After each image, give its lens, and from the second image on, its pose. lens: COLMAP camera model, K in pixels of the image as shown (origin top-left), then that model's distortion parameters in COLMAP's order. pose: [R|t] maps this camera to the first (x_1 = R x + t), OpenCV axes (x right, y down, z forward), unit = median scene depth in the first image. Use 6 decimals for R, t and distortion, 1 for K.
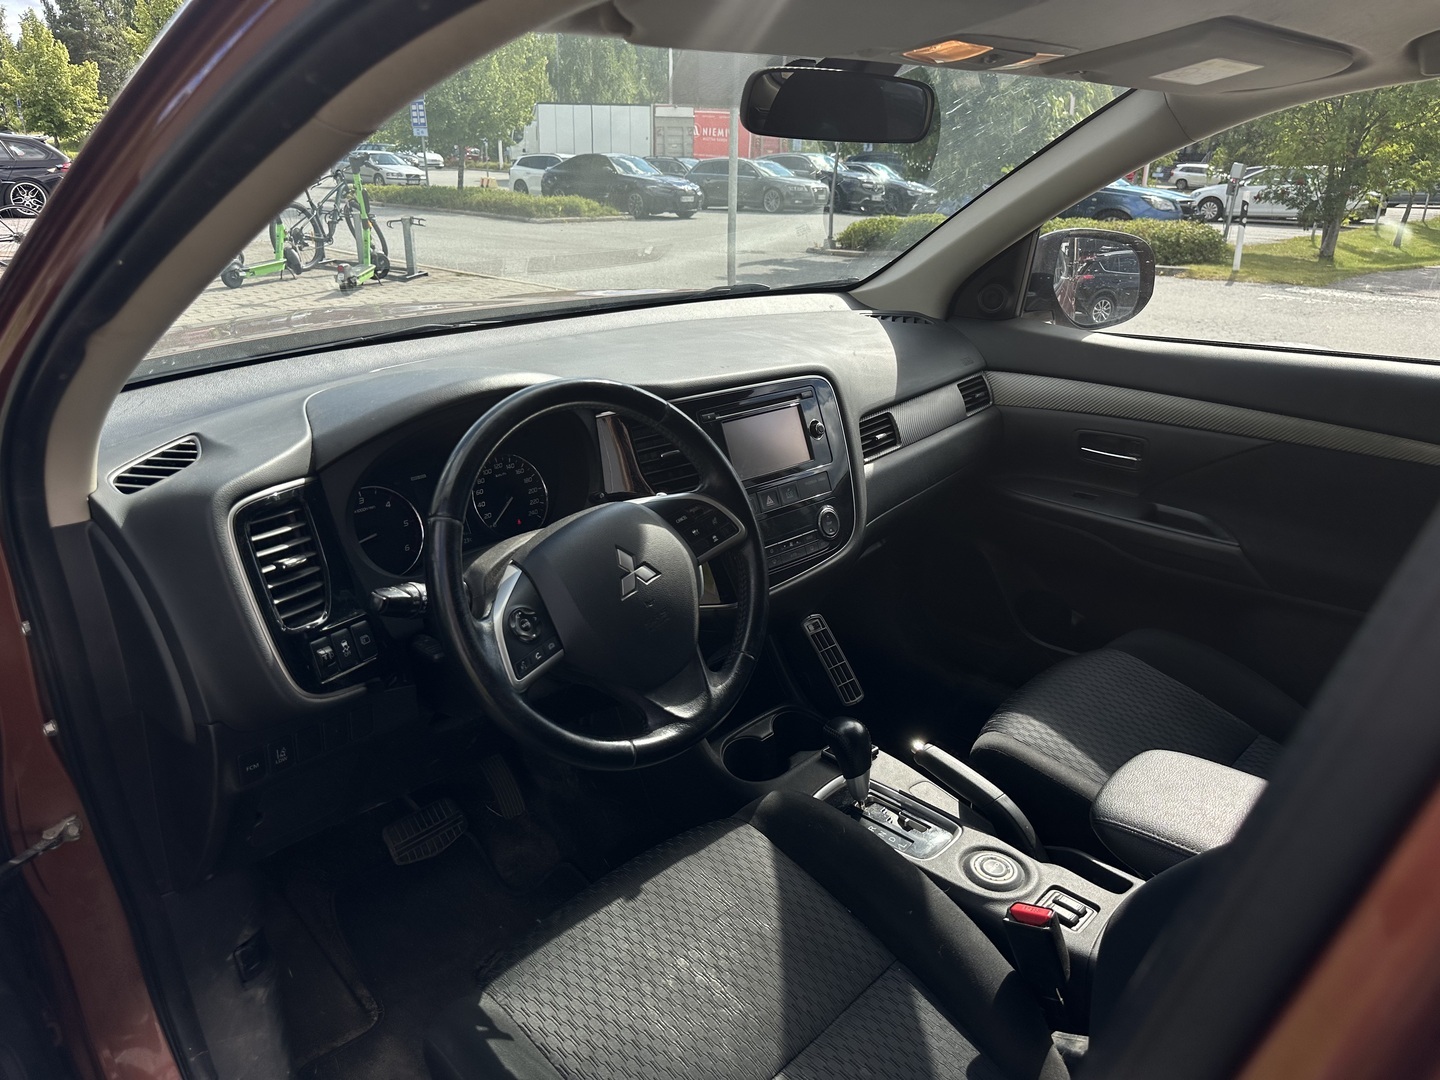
lens RADIAL K [[1100.3, 0, 712.5], [0, 1100.3, 554.5], [0, 0, 1]] dist [-0.011352, 0.004308]
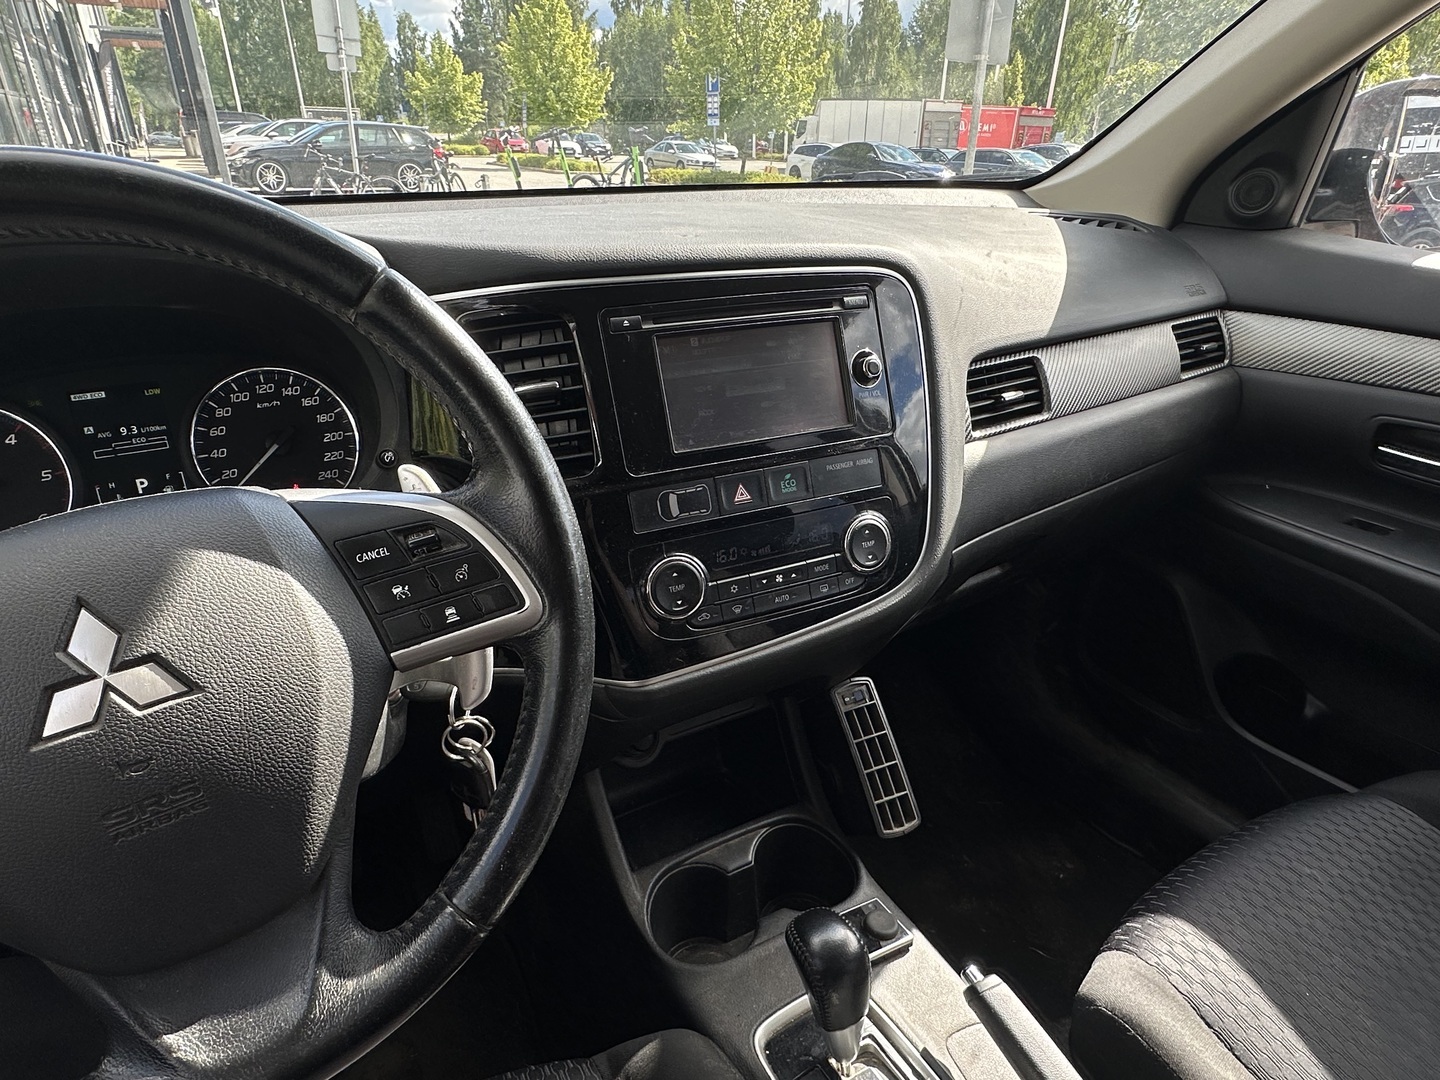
lens RADIAL K [[868.9, 0, 696.5], [0, 868.9, 575.7], [0, 0, 1]] dist [-0.024187, -0.005042]
pose [[0.955835, 0.128982, -0.264089, 0.109849], [-0.103242, 0.988645, 0.109186, -0.039894], [0.275173, -0.077099, 0.958298, 0.440268]]
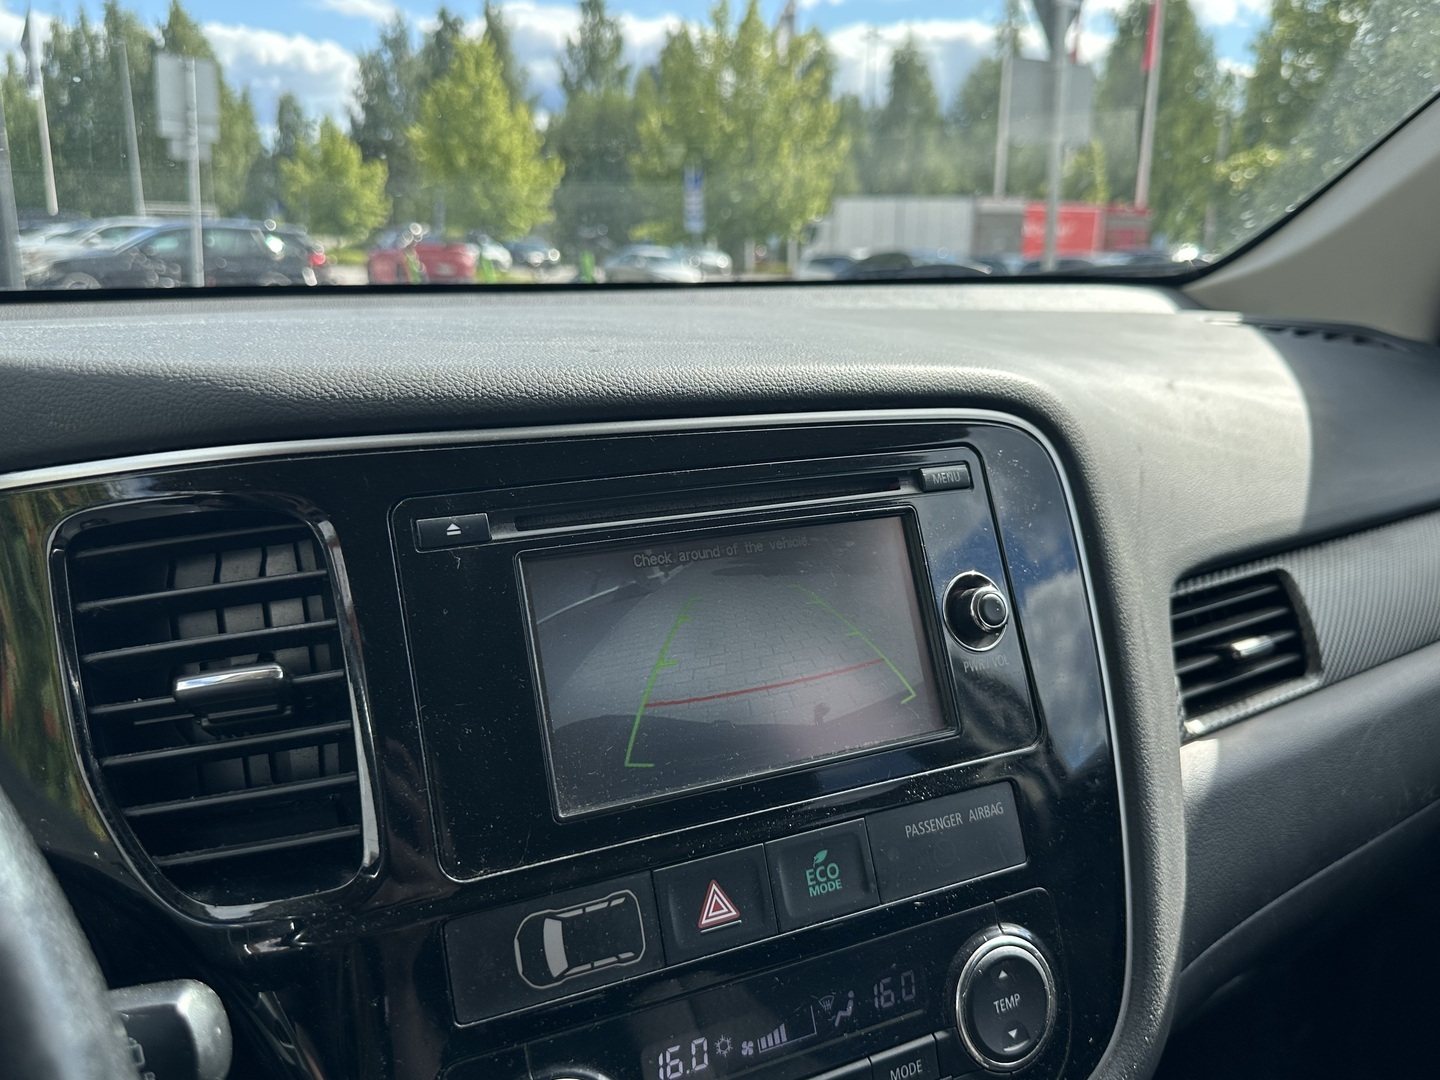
lens RADIAL K [[1255.4, 0, 713.7], [0, 1255.4, 530.4], [0, 0, 1]] dist [0.007026, -0.017415]
pose [[0.964385, 0.053054, -0.259126, 0.086240], [-0.091943, 0.985825, -0.140341, -0.067064], [0.248007, 0.159168, 0.955593, 0.550132]]
